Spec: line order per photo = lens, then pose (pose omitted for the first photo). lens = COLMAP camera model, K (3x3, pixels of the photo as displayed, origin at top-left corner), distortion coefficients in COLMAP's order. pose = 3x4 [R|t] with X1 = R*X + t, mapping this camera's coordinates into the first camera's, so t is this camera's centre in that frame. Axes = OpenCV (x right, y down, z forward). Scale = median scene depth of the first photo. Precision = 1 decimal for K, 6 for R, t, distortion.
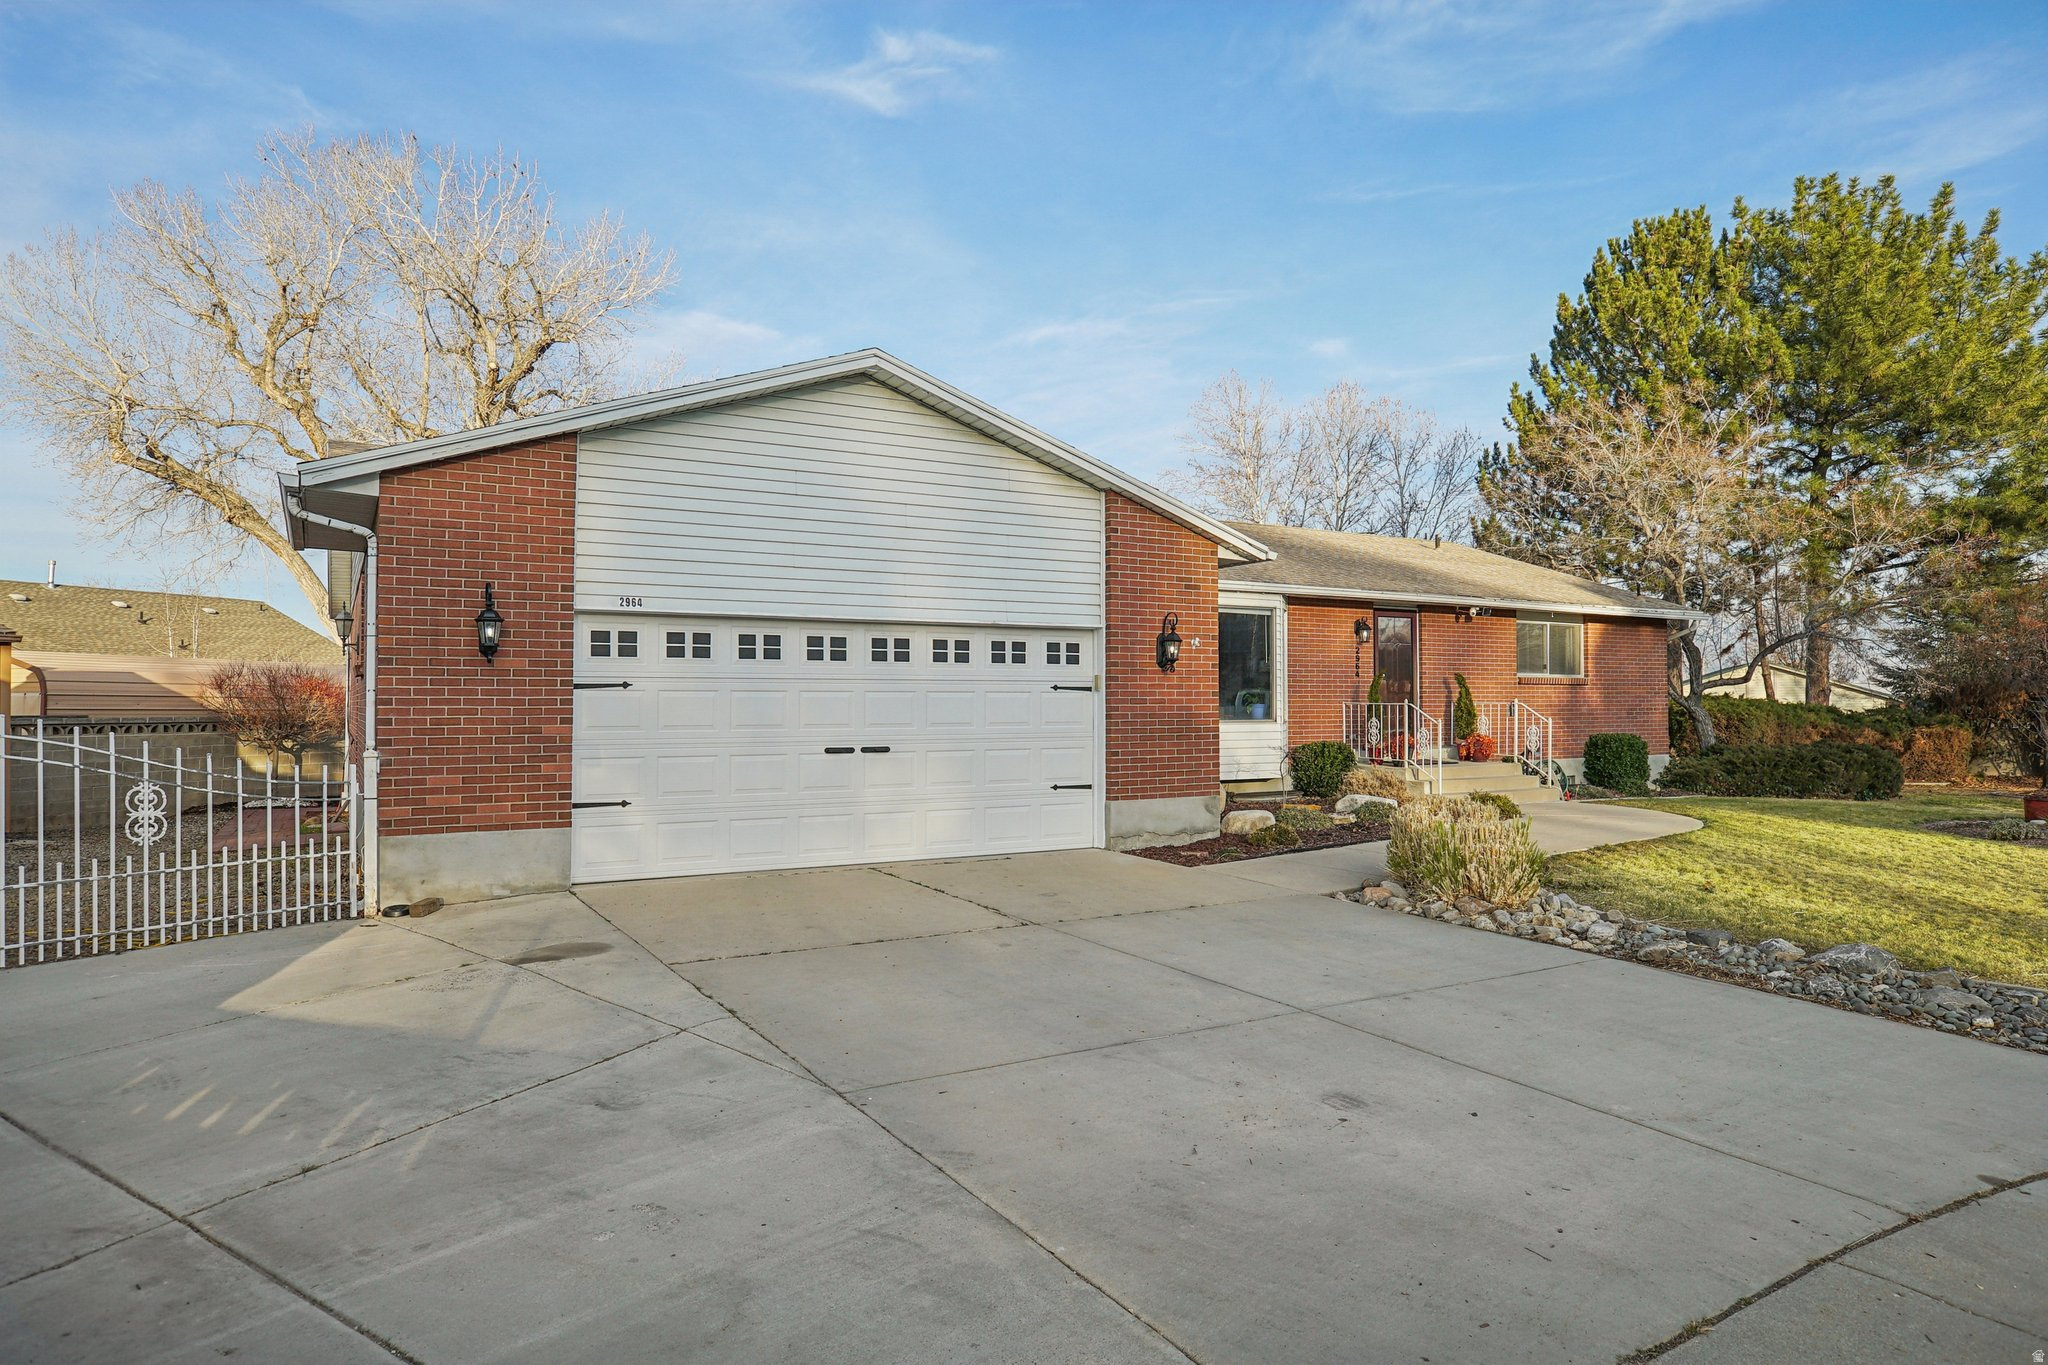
lens RADIAL K [[1246.9, 0, 1024.0], [0, 1246.9, 682.5], [0, 0, 1]] dist [-0.027852, 0.049022]
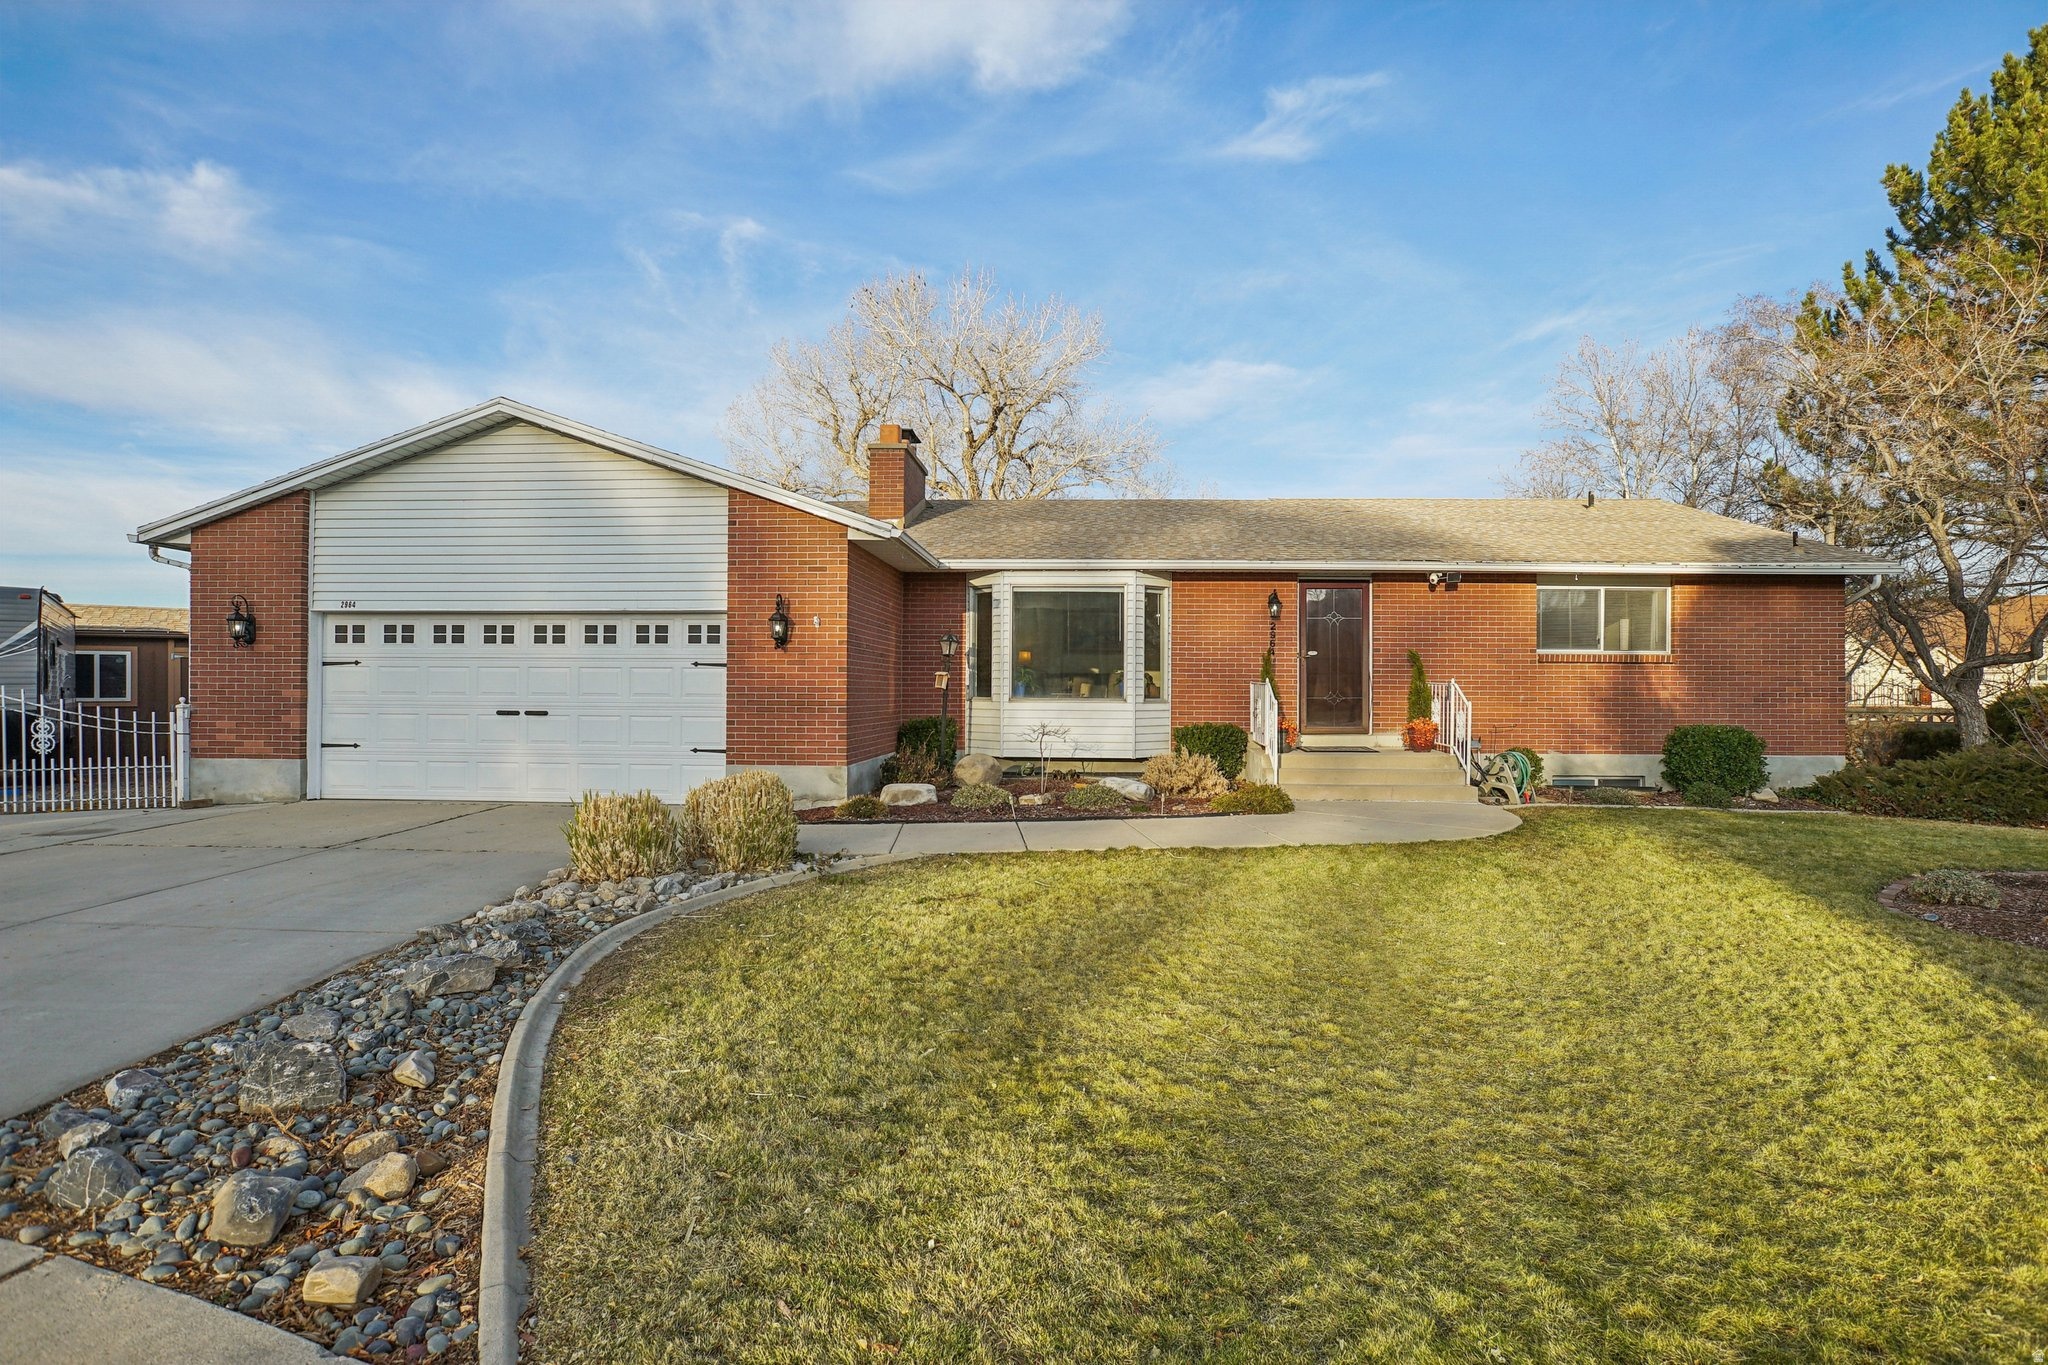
lens RADIAL K [[1035.8, 0, 1067.2], [0, 1035.8, 684.6], [0, 0, 1]] dist [-0.051728, 0.027637]
pose [[0.834855, 0.006298, -0.550434, 0.830008], [0.002032, 0.999892, 0.014522, 0.009869], [0.550466, -0.013242, 0.834753, 0.393151]]
